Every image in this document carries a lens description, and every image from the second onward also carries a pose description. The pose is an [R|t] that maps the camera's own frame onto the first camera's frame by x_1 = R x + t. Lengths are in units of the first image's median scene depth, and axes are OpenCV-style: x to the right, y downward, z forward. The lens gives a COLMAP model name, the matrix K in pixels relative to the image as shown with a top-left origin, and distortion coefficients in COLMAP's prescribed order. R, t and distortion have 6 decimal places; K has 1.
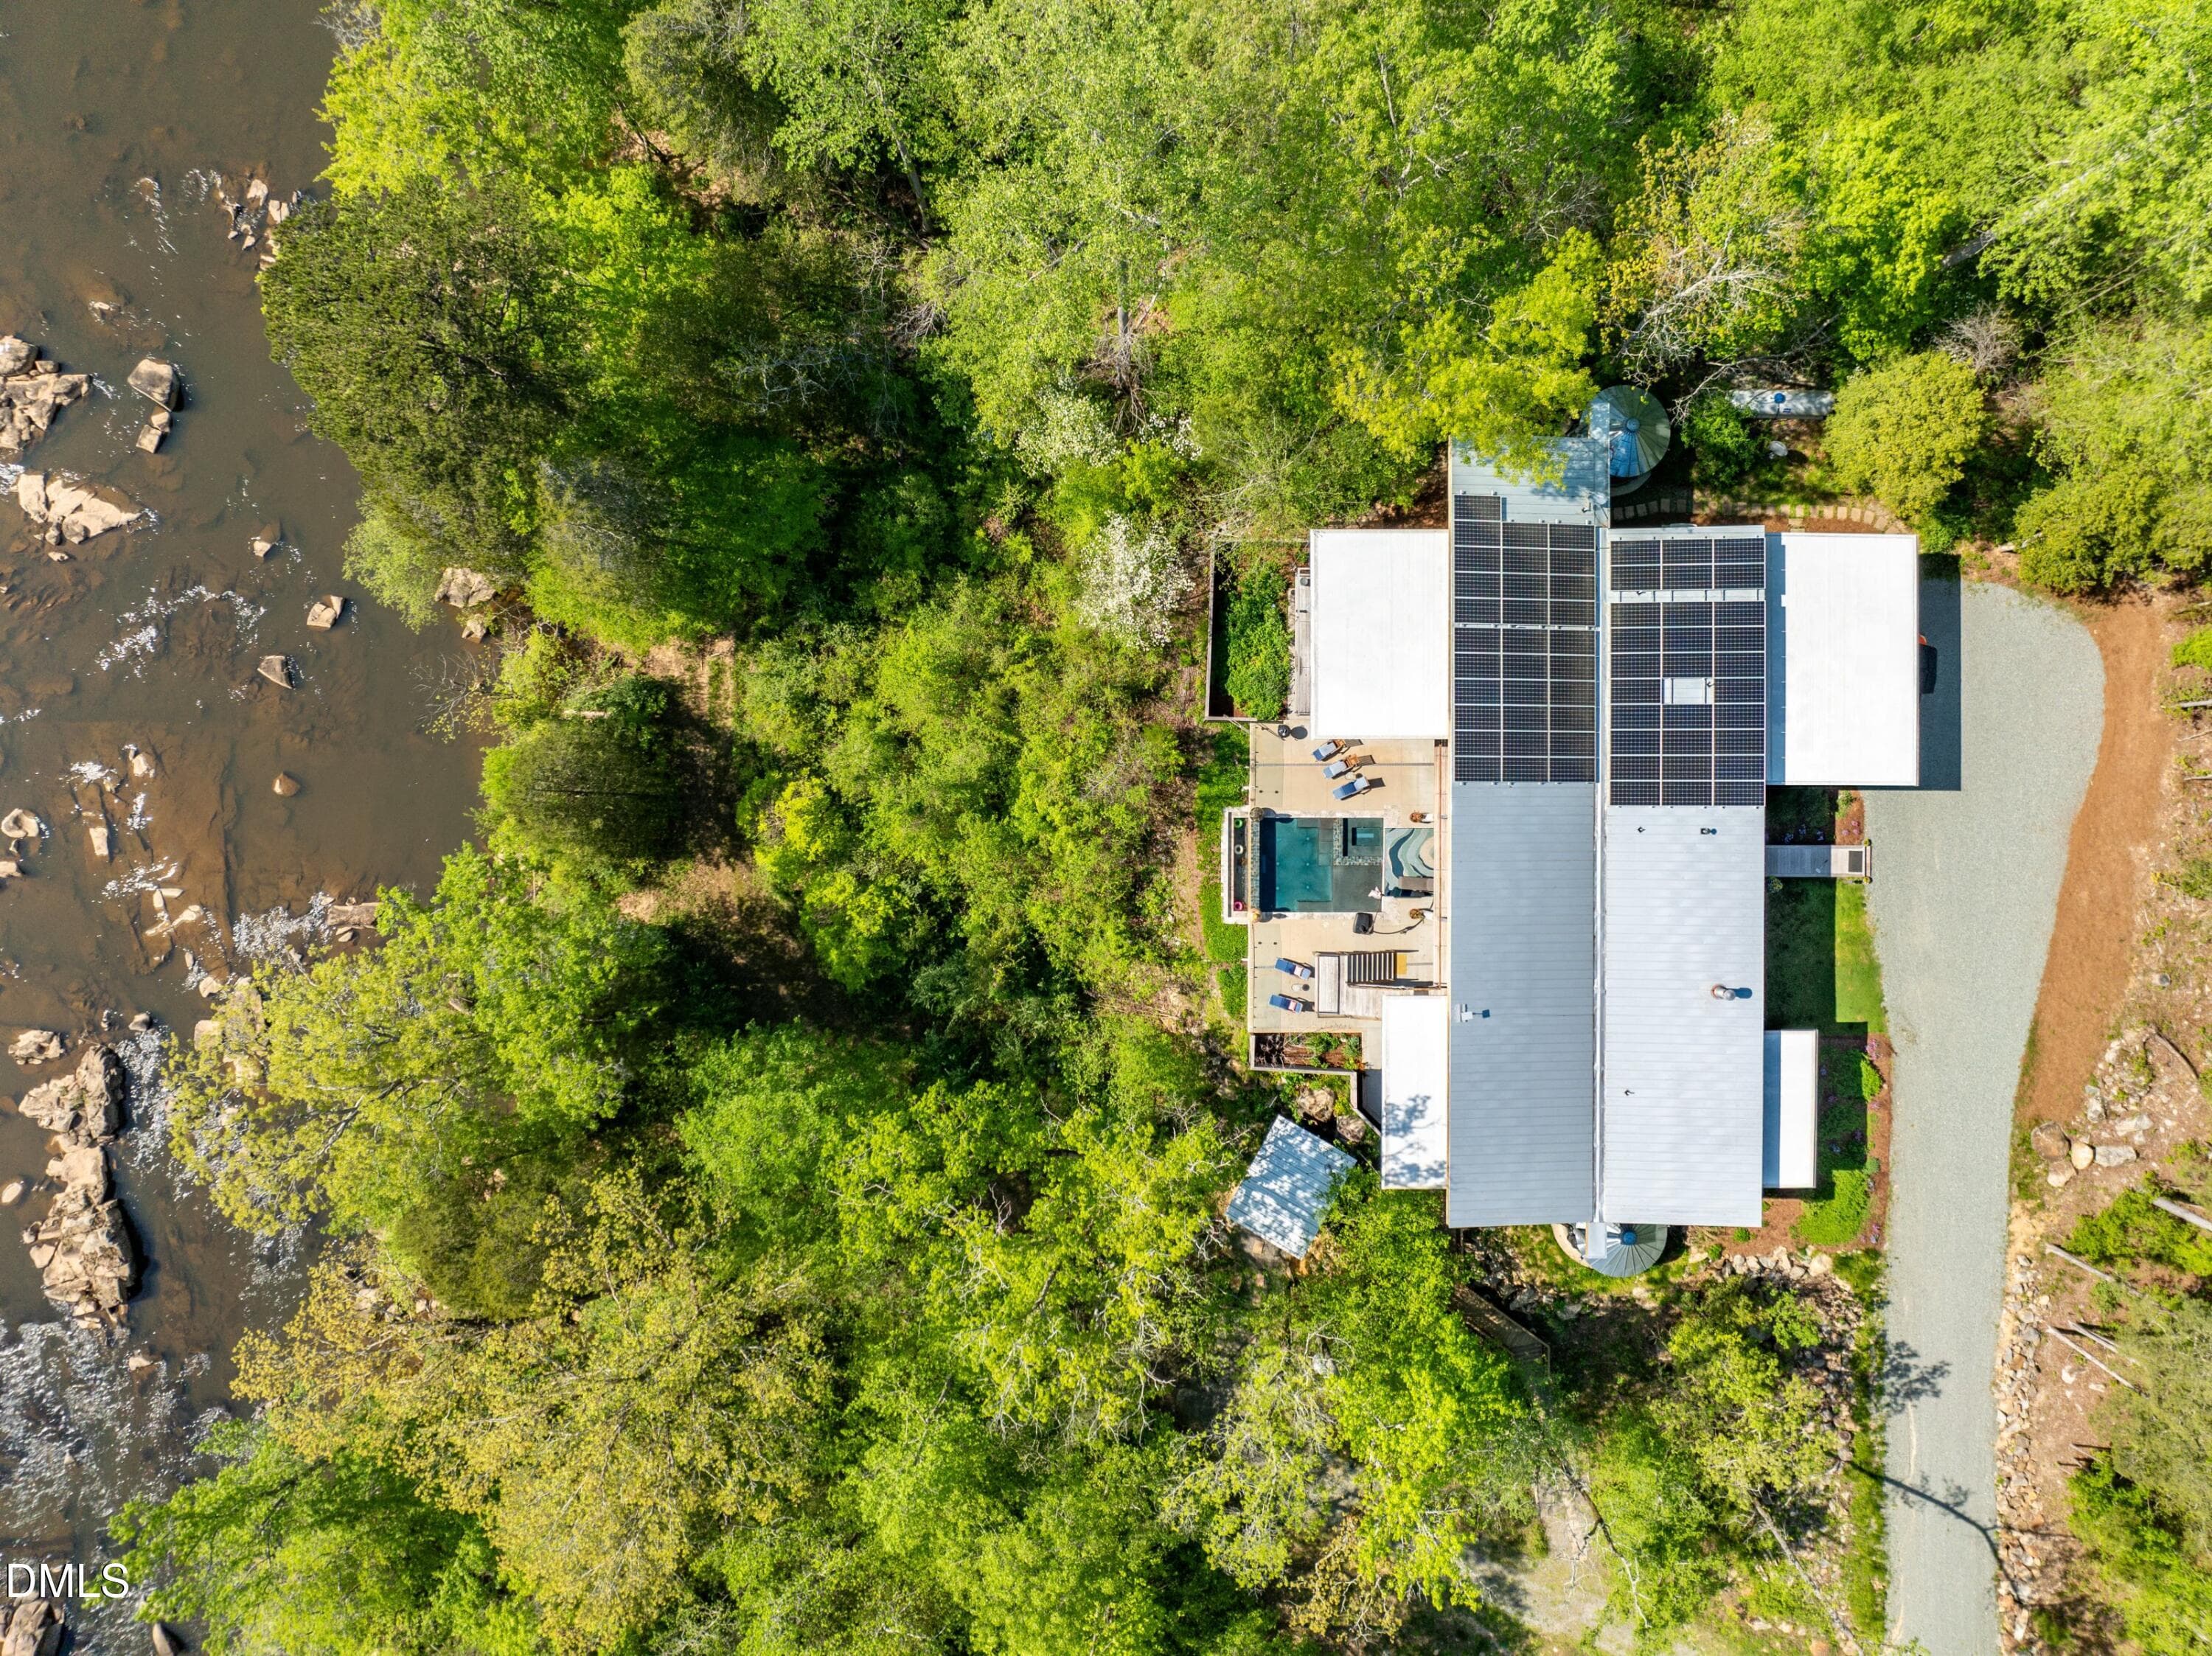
lens RADIAL K [[1595.7, 0, 1108.1], [0, 1595.7, 832.5], [0, 0, 1]] dist [-0.053285, 0.038667]
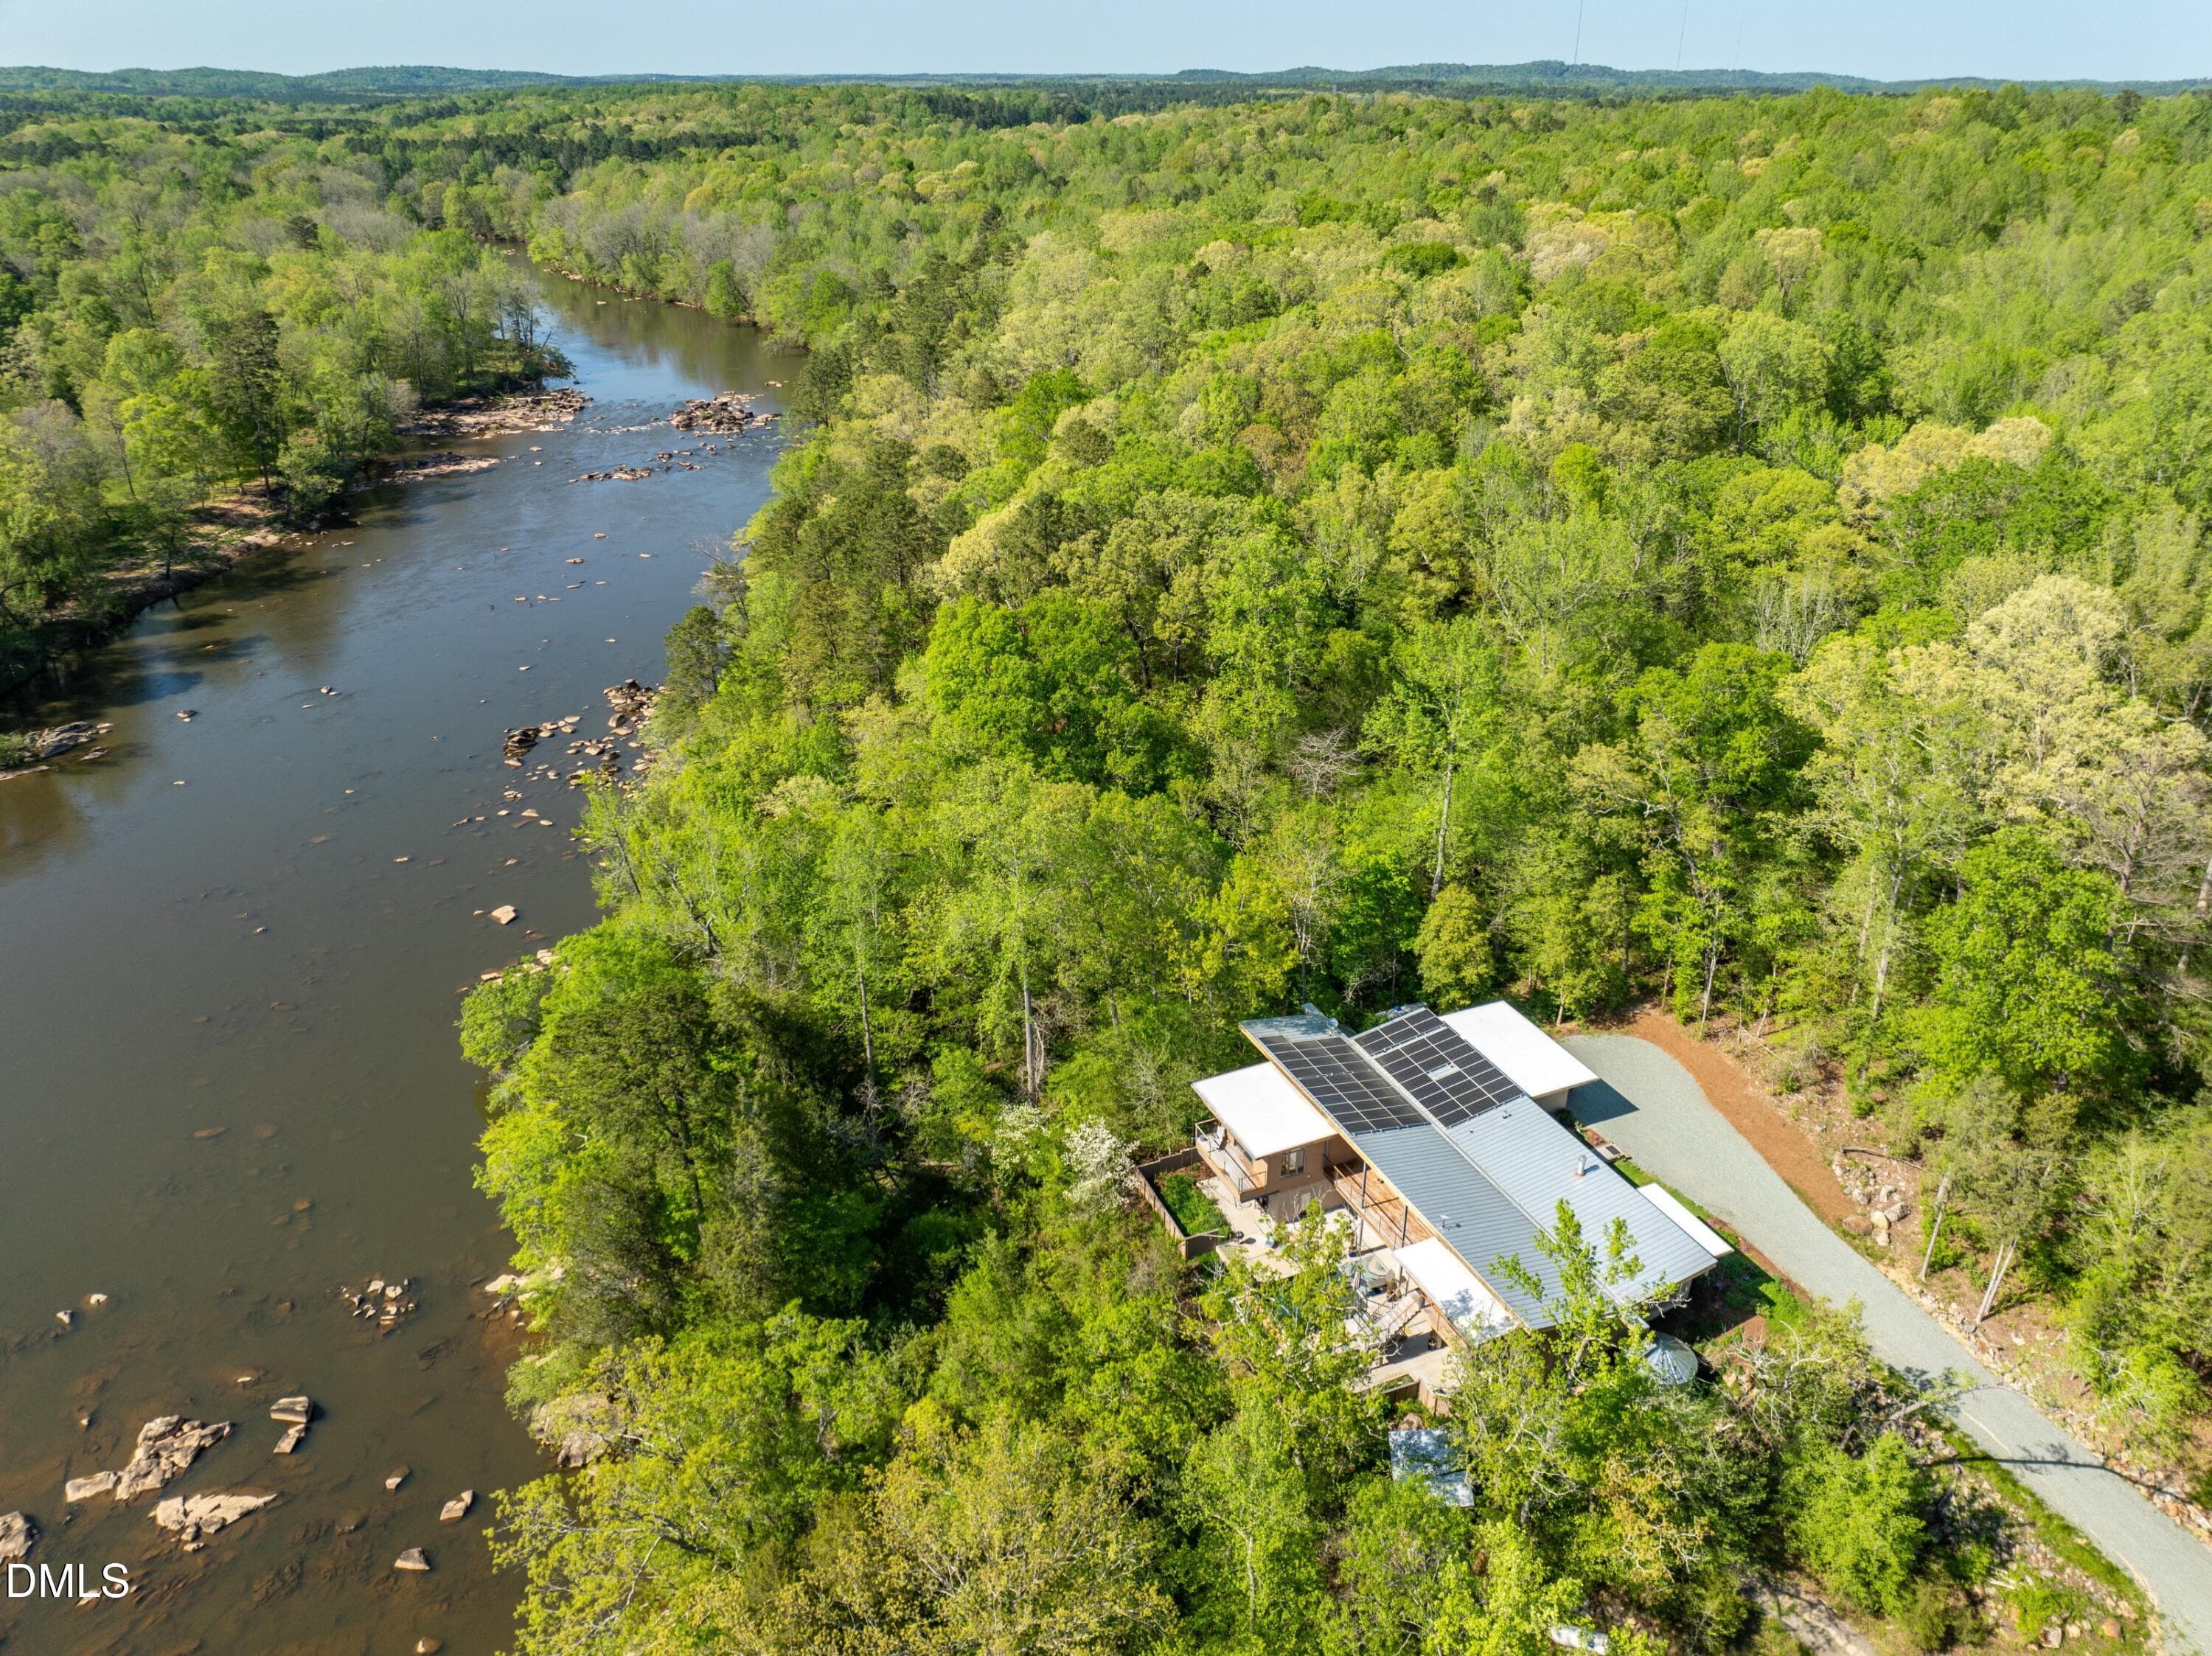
lens RADIAL K [[1595.7, 0, 1108.1], [0, 1595.7, 832.5], [0, 0, 1]] dist [-0.053285, 0.038667]
pose [[0.905739, -0.171785, 0.387462, -0.428837], [0.423757, 0.384684, -0.820030, 0.807366], [-0.008182, 0.906922, 0.421218, 0.076620]]
